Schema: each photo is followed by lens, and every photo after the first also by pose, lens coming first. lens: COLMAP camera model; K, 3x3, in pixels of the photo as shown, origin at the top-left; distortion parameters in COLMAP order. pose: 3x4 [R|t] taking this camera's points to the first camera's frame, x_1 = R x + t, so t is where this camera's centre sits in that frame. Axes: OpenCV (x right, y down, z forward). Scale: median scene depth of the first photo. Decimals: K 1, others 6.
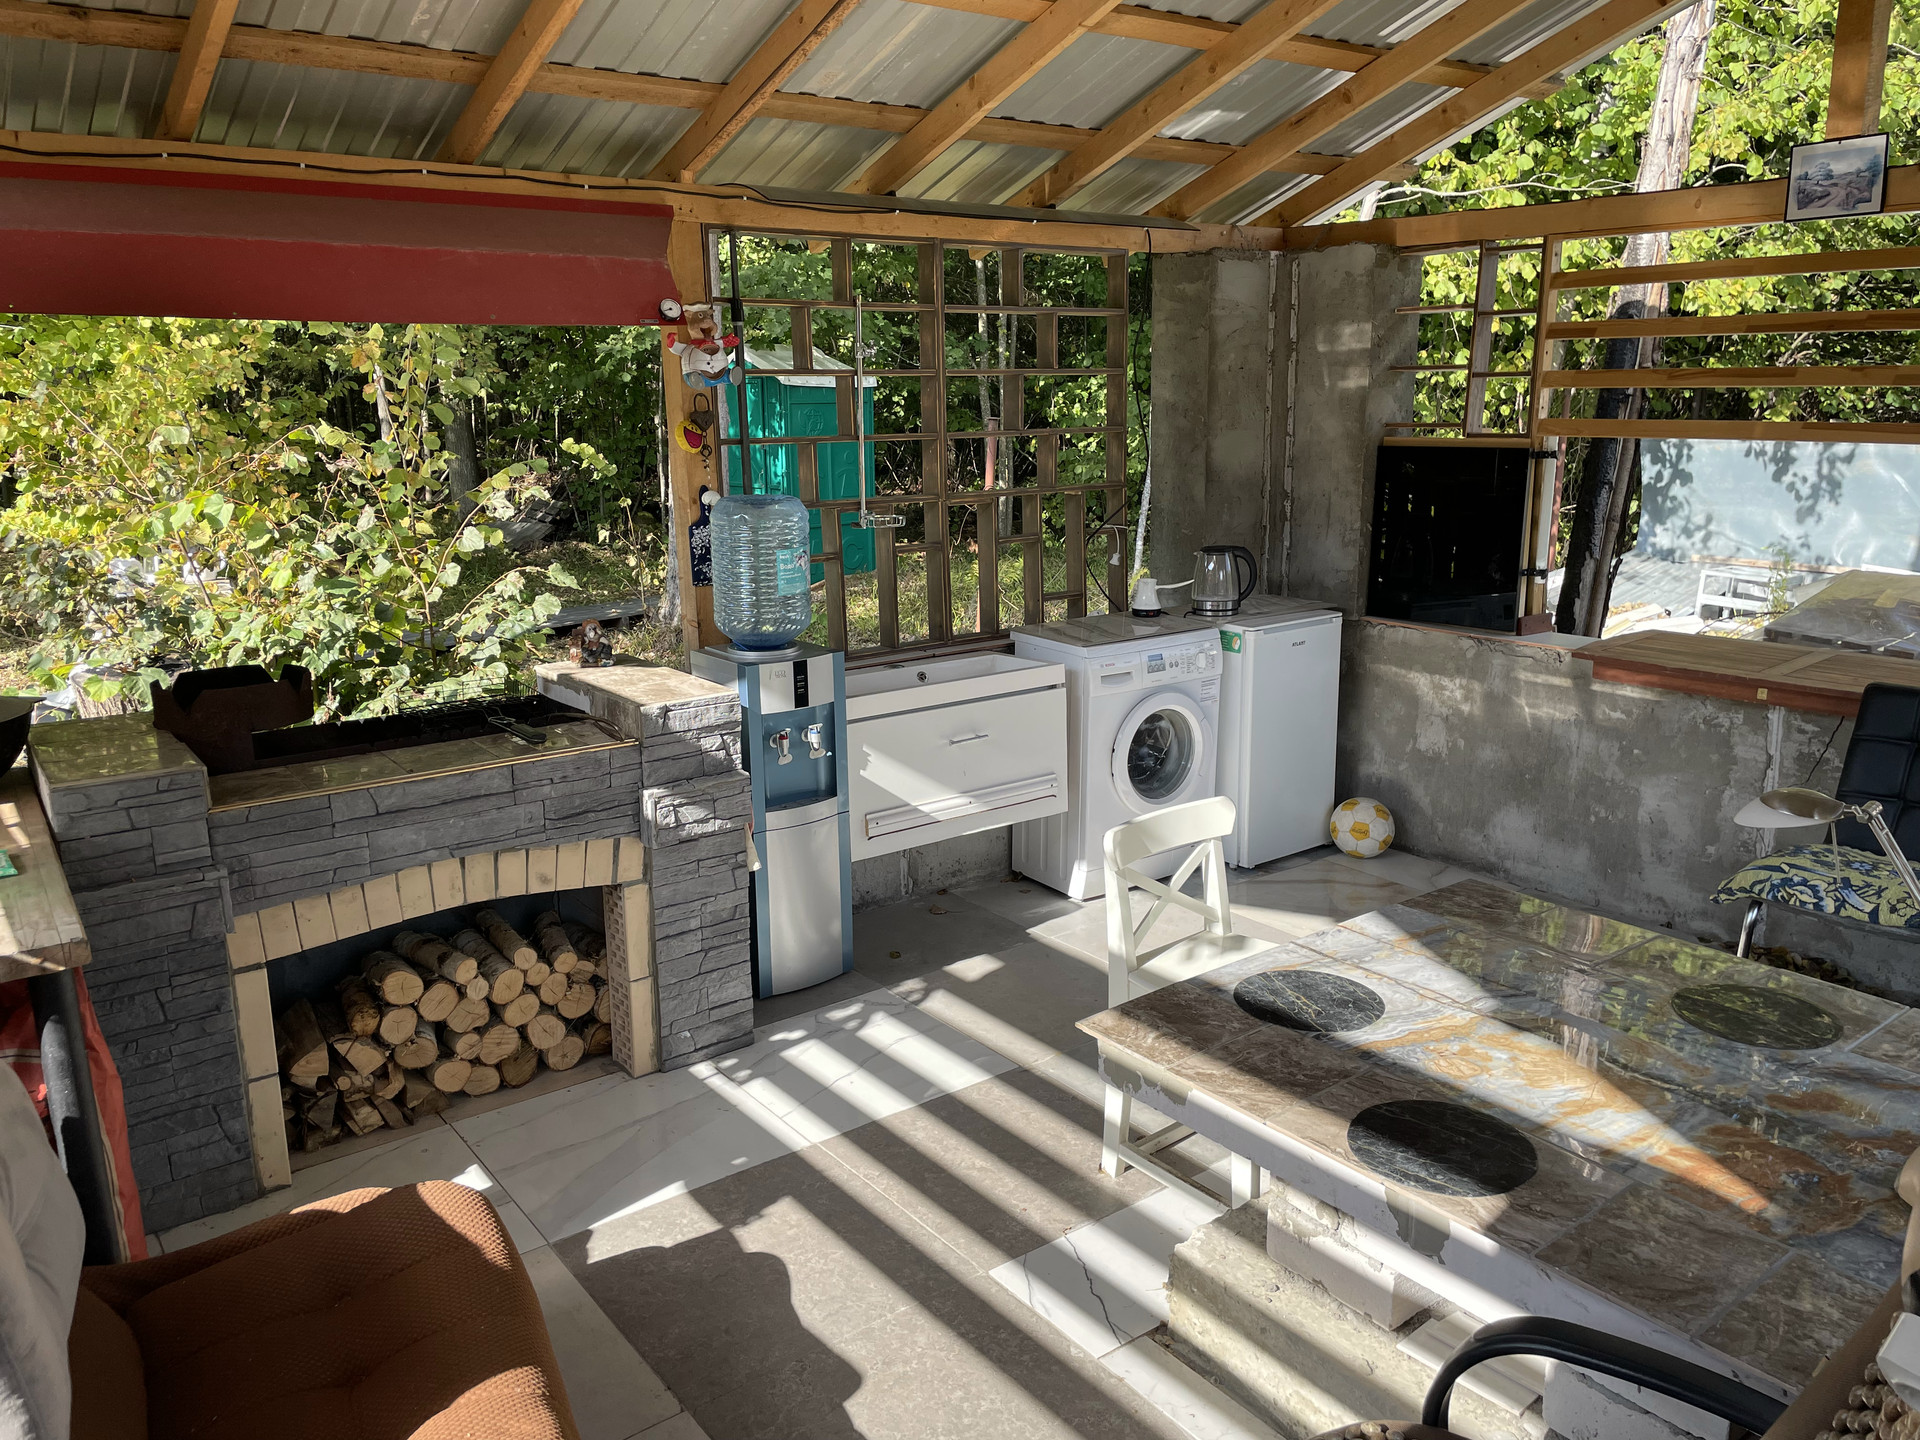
lens RADIAL K [[1445.5, 0, 967.5], [0, 1445.5, 710.0], [0, 0, 1]] dist [0.076870, -0.051978]
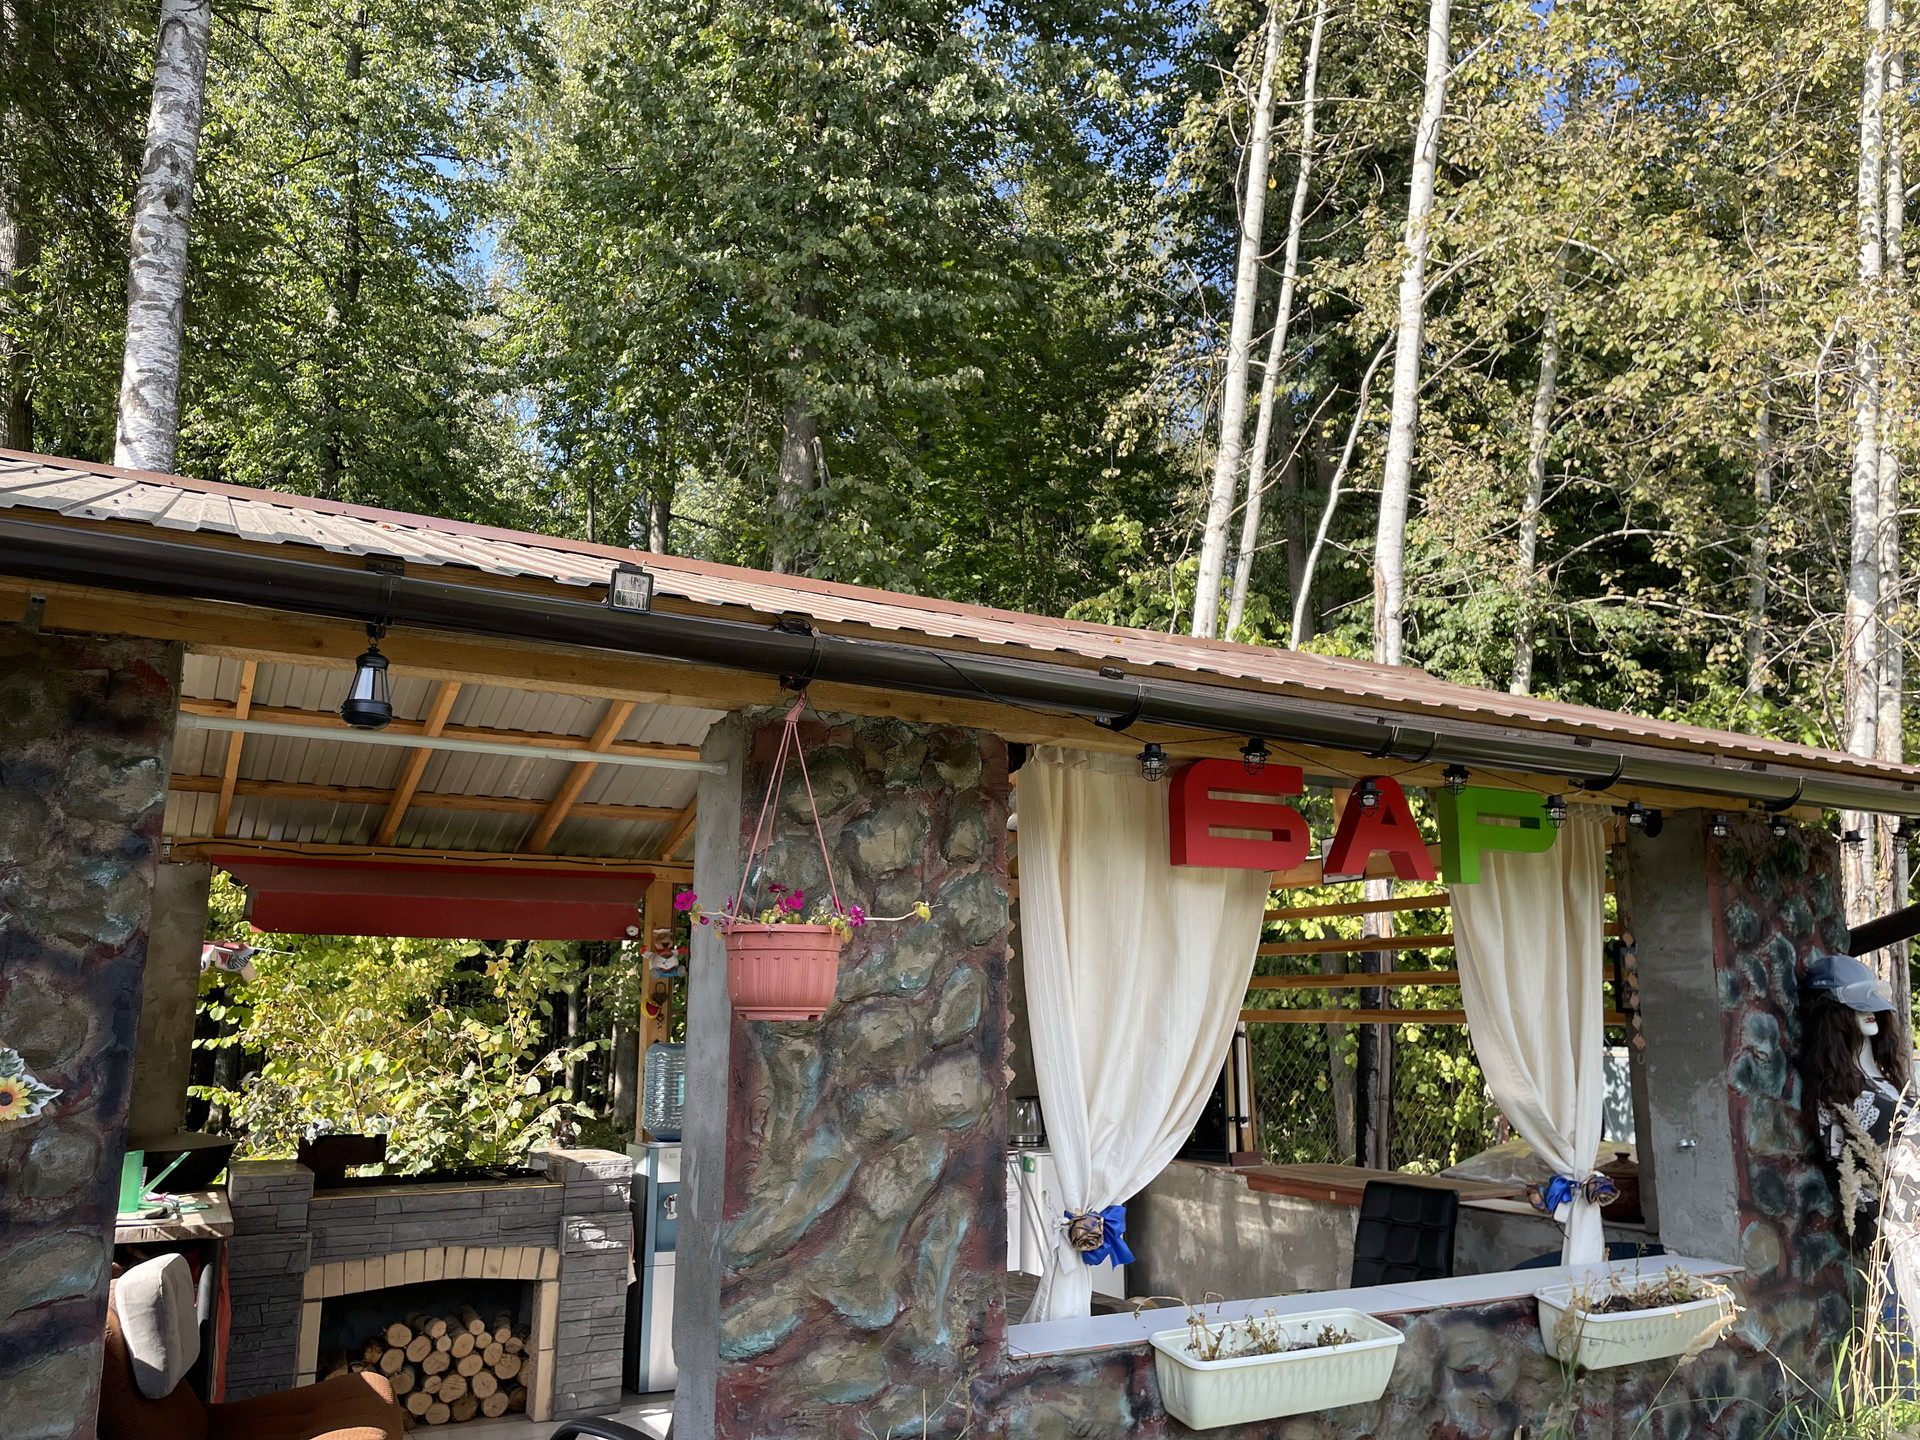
lens RADIAL K [[1454.7, 0, 962.6], [0, 1454.7, 733.7], [0, 0, 1]] dist [0.084442, -0.111367]
pose [[0.989828, -0.012535, -0.141717, 0.449247], [-0.045701, 0.915303, -0.400166, 0.194455], [0.134730, 0.402572, 0.905419, -0.635109]]
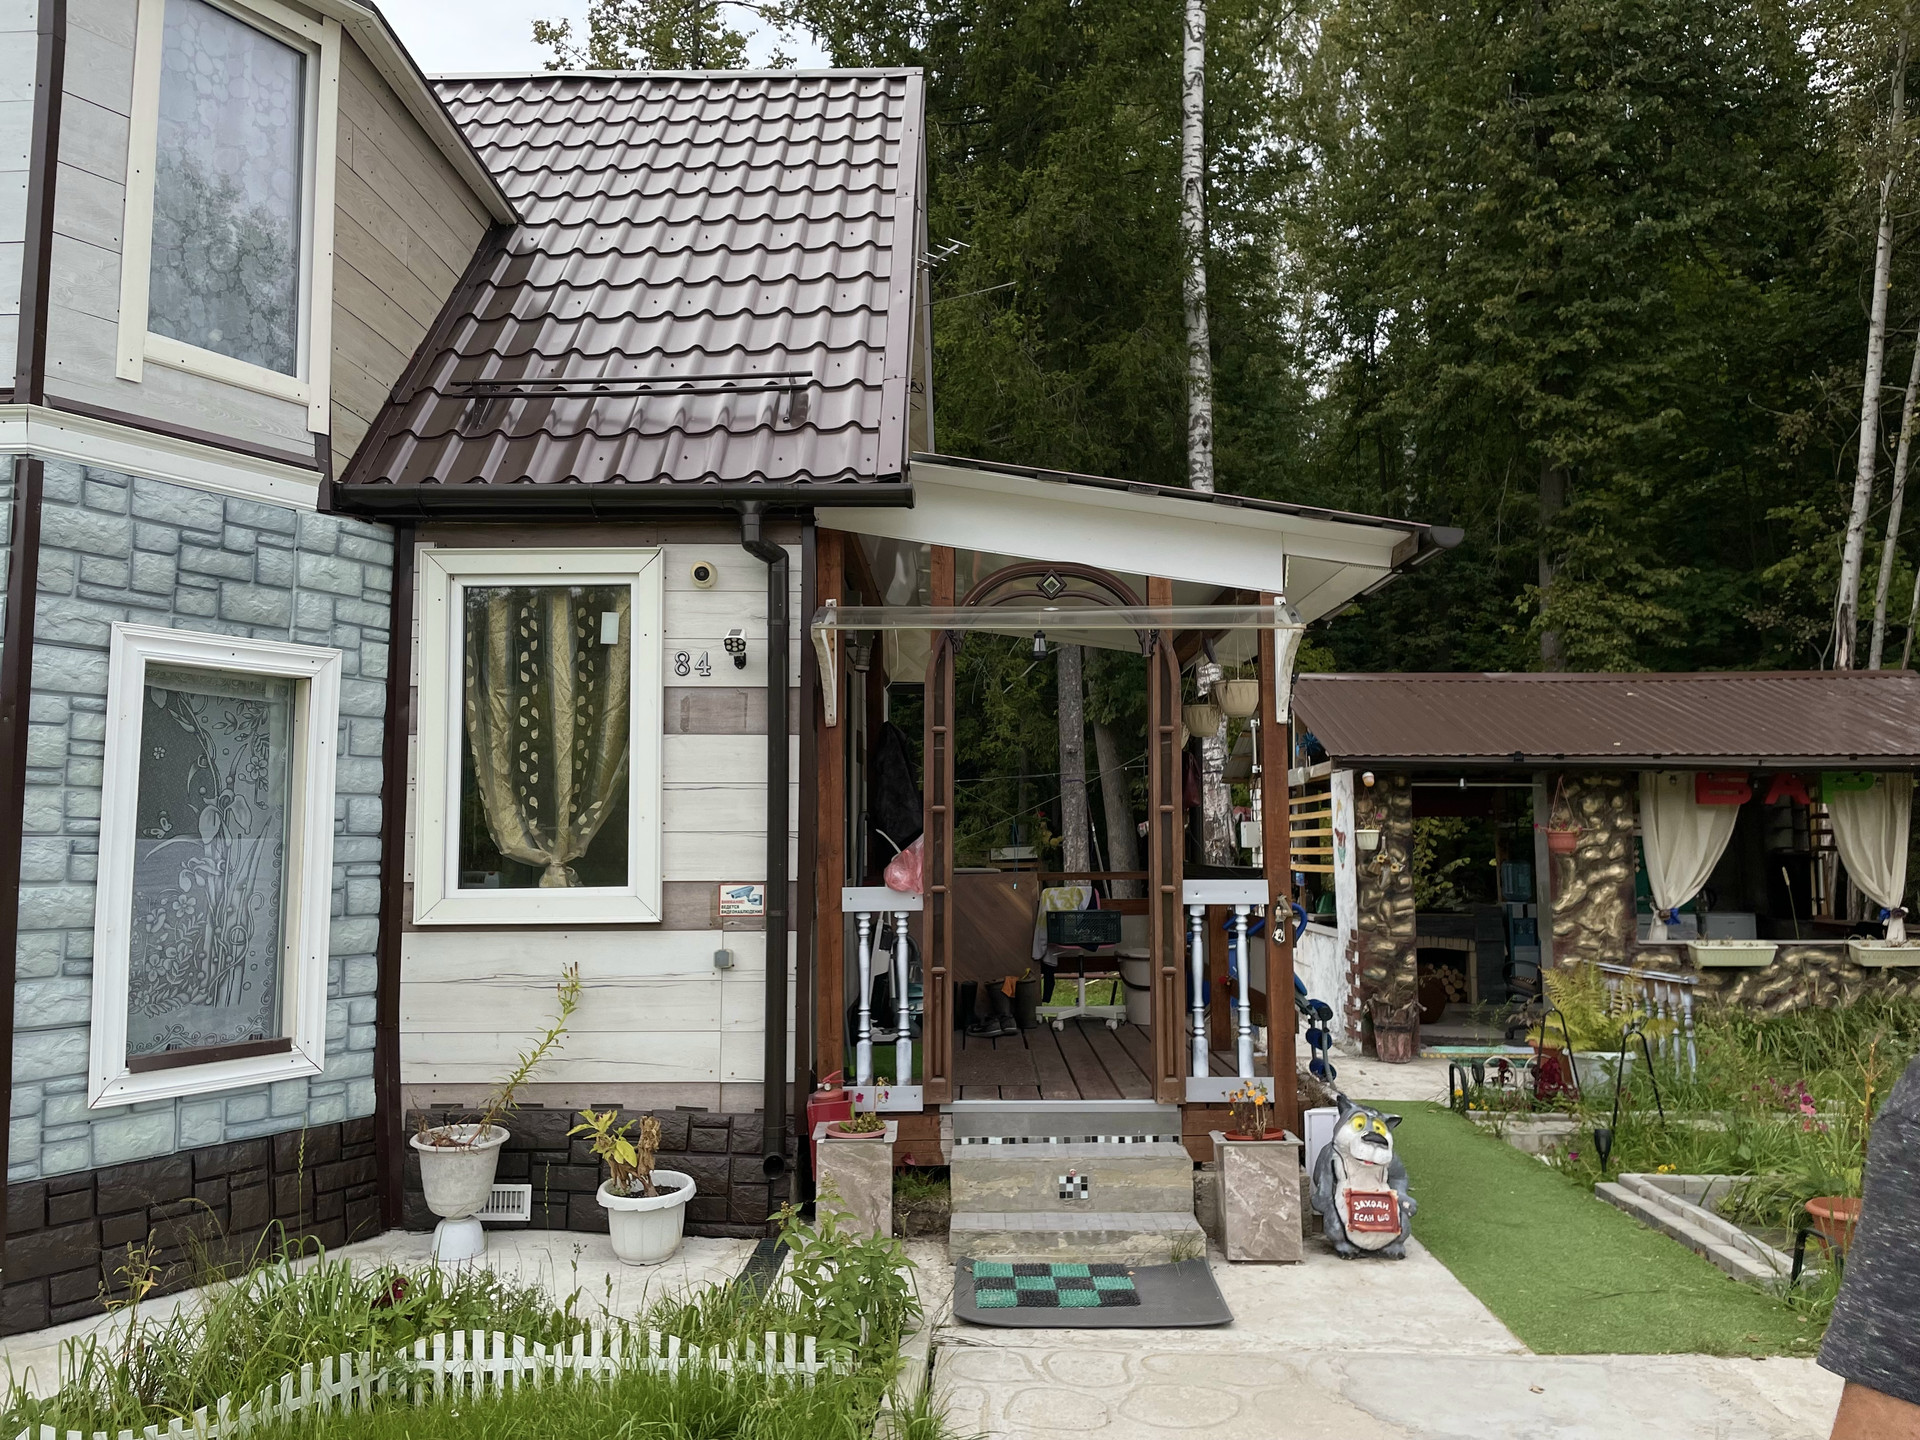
lens RADIAL K [[1445.5, 0, 967.5], [0, 1445.5, 710.0], [0, 0, 1]] dist [0.076870, -0.051978]
pose [[0.796246, -0.045739, -0.603242, 1.111670], [-0.140020, 0.956129, -0.257315, 0.706731], [0.588547, 0.289352, 0.754910, -3.030590]]
